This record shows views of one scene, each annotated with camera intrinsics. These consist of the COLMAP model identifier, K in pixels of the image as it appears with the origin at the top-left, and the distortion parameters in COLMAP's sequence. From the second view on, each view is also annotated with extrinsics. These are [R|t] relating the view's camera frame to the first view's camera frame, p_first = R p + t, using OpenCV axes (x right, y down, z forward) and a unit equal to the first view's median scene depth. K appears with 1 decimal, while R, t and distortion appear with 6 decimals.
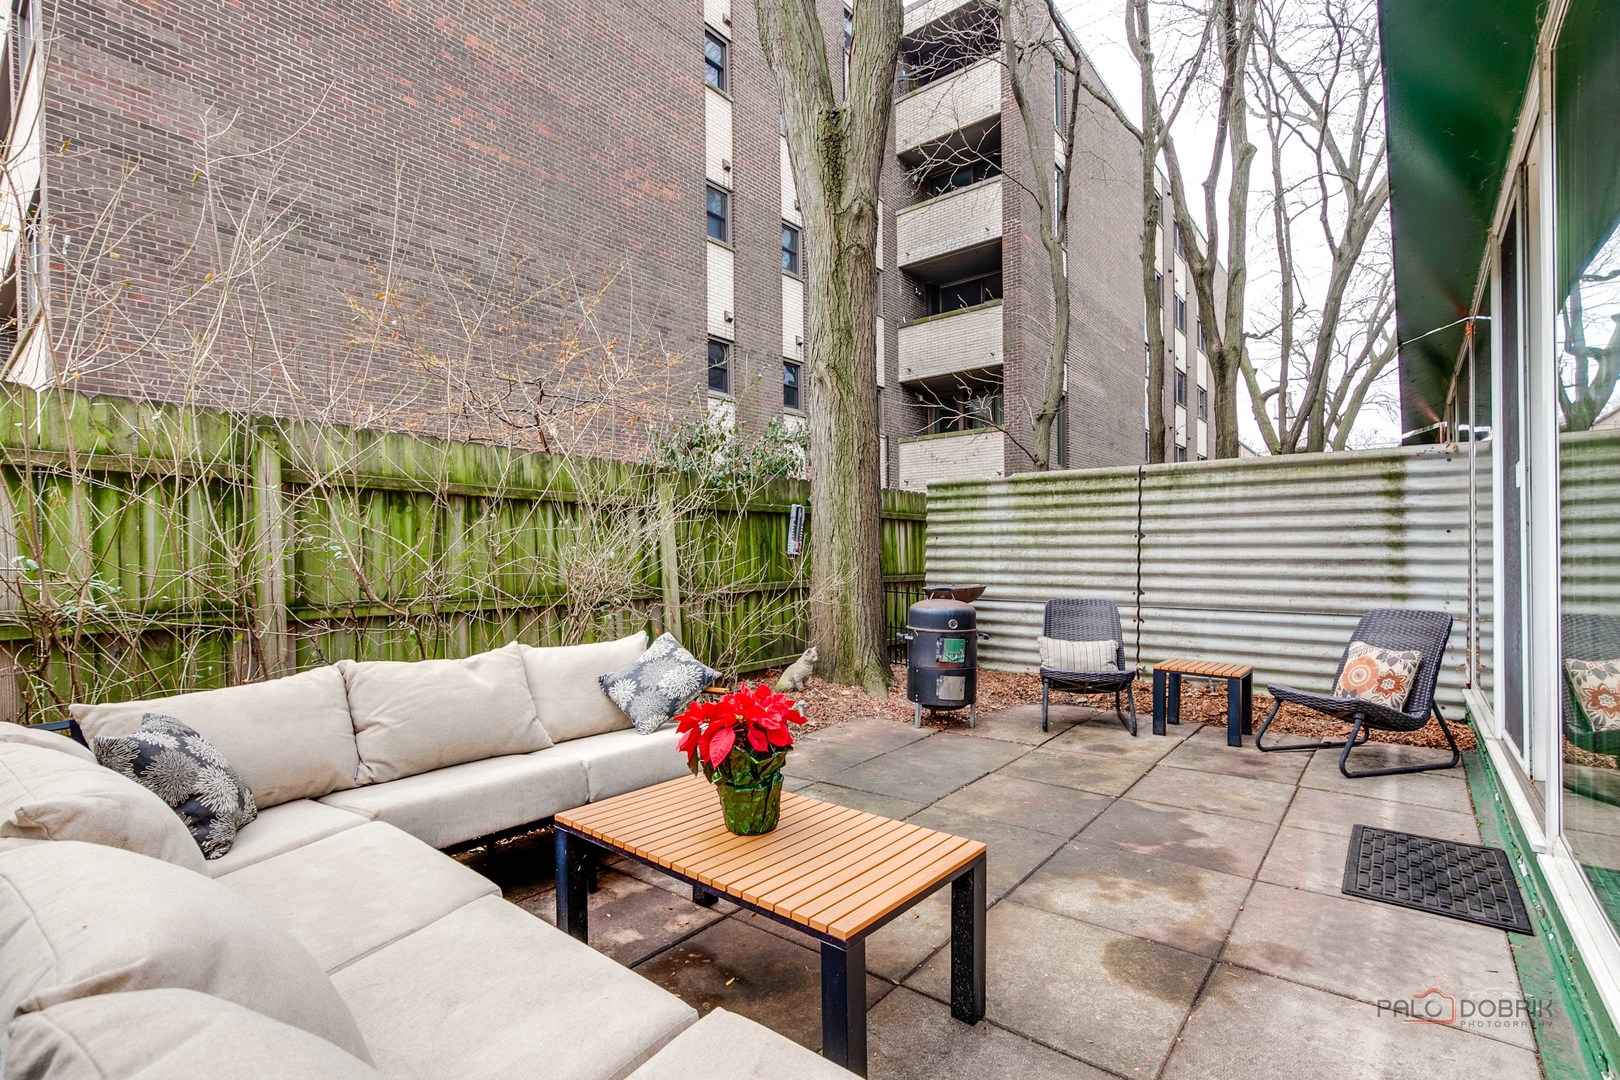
lens RADIAL K [[741.3, 0, 810.7], [0, 741.3, 556.5], [0, 0, 1]] dist [-0.012178, 0.001250]
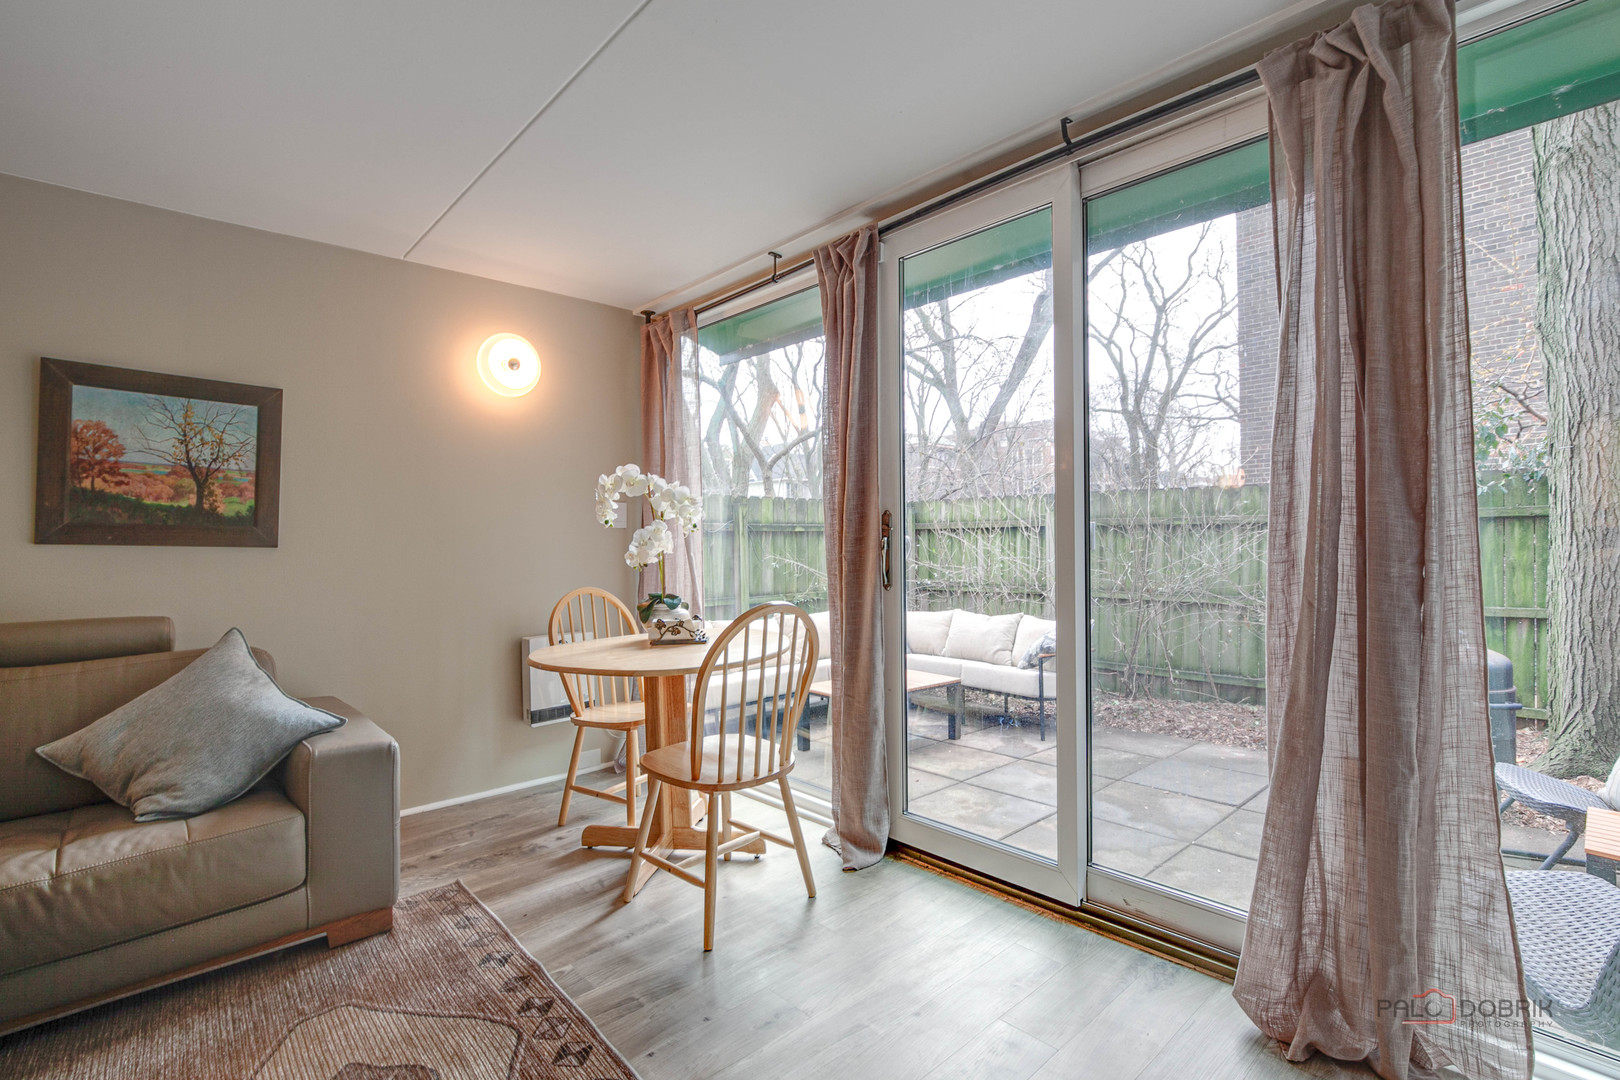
lens RADIAL K [[741.3, 0, 814.1], [0, 741.3, 534.3], [0, 0, 1]] dist [-0.012178, 0.001250]
pose [[-0.140429, 0.002592, -0.990087, 0.866443], [0.014612, 0.999893, 0.000545, -0.057478], [0.989983, -0.014391, -0.140452, 0.377340]]
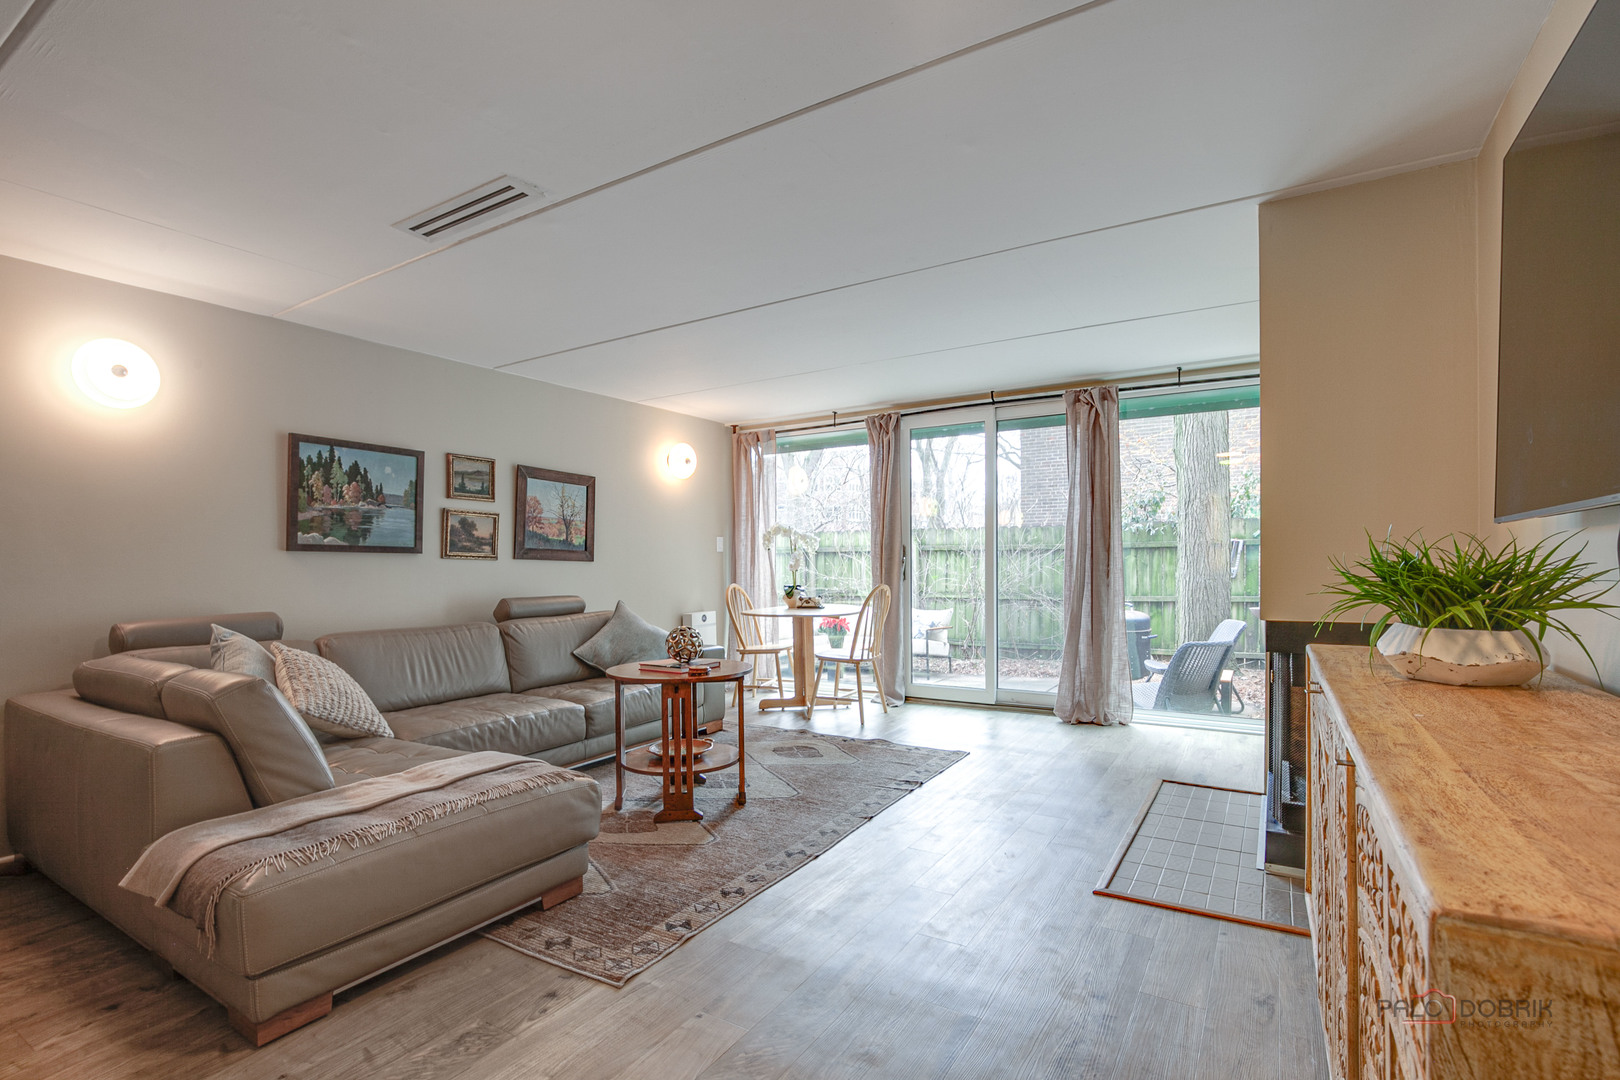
lens RADIAL K [[741.3, 0, 810.2], [0, 741.3, 561.4], [0, 0, 1]] dist [-0.012178, 0.001250]
pose [[0.126409, 0.011469, -0.991912, 1.371023], [0.009891, 0.999869, 0.012821, -0.062967], [0.991929, -0.011432, 0.126279, 0.110536]]
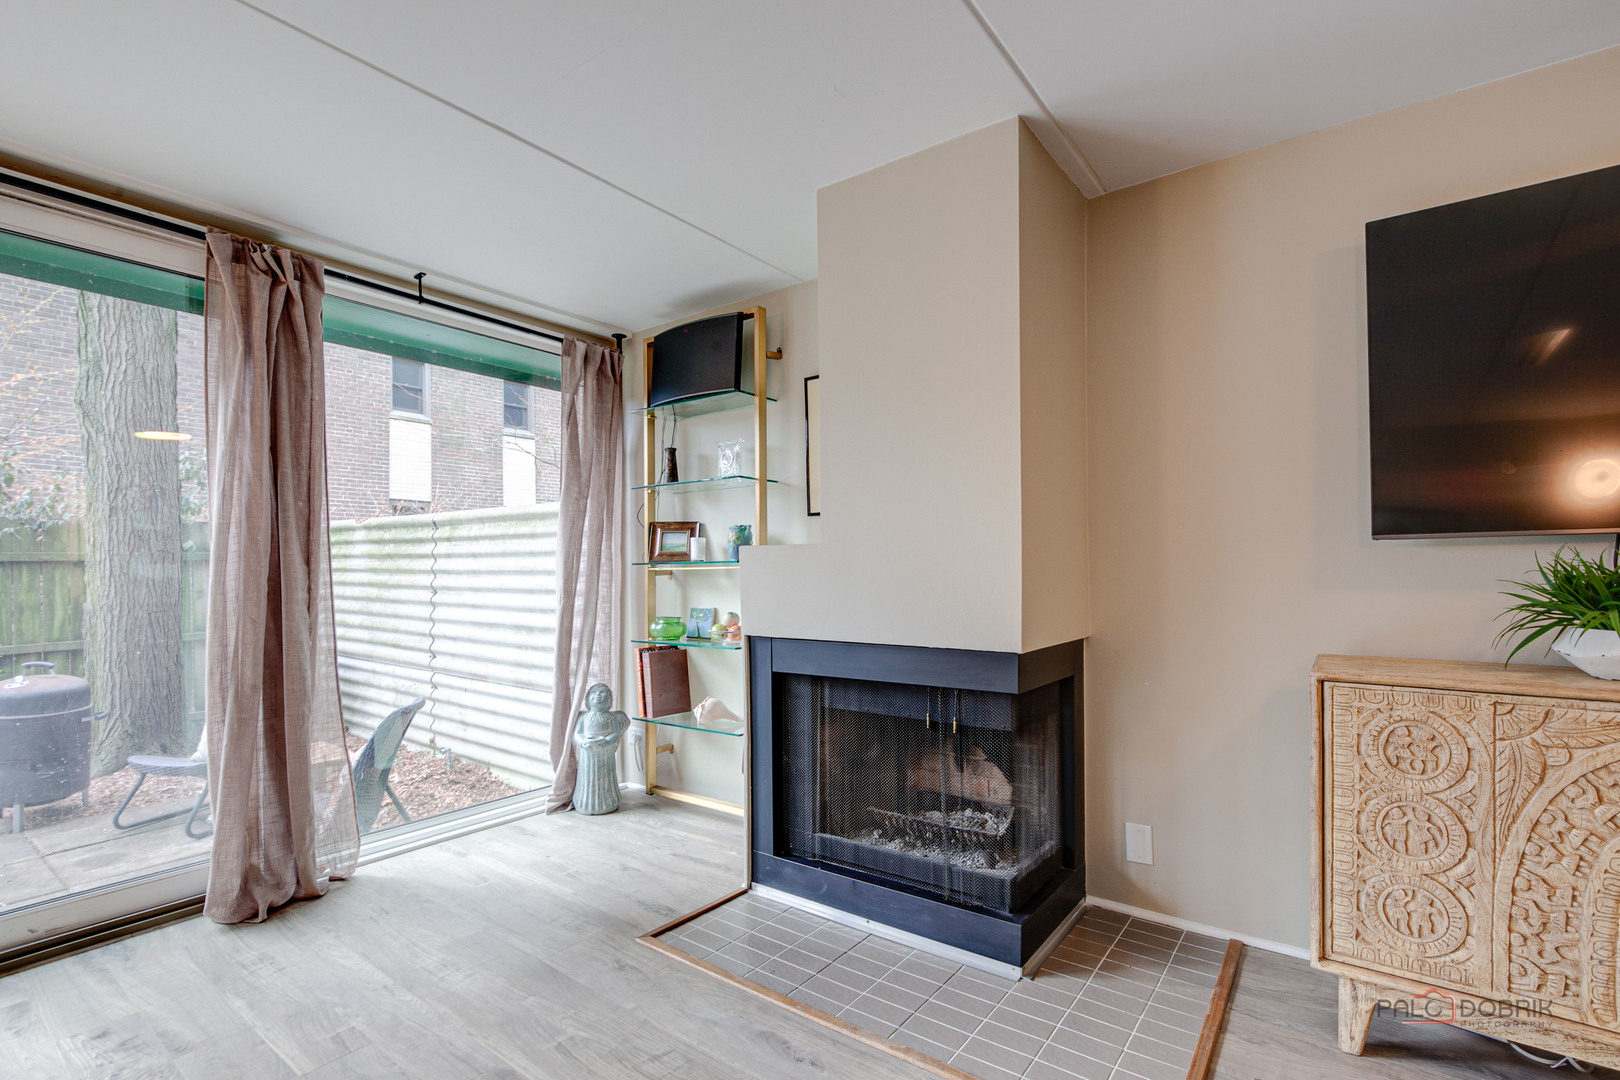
lens RADIAL K [[741.3, 0, 784.0], [0, 741.3, 575.1], [0, 0, 1]] dist [-0.012178, 0.001250]
pose [[0.999808, 0.000510, 0.019575, 0.859003], [-0.000695, 0.999956, 0.009404, -0.058097], [-0.019570, -0.009416, 0.999764, 0.101648]]
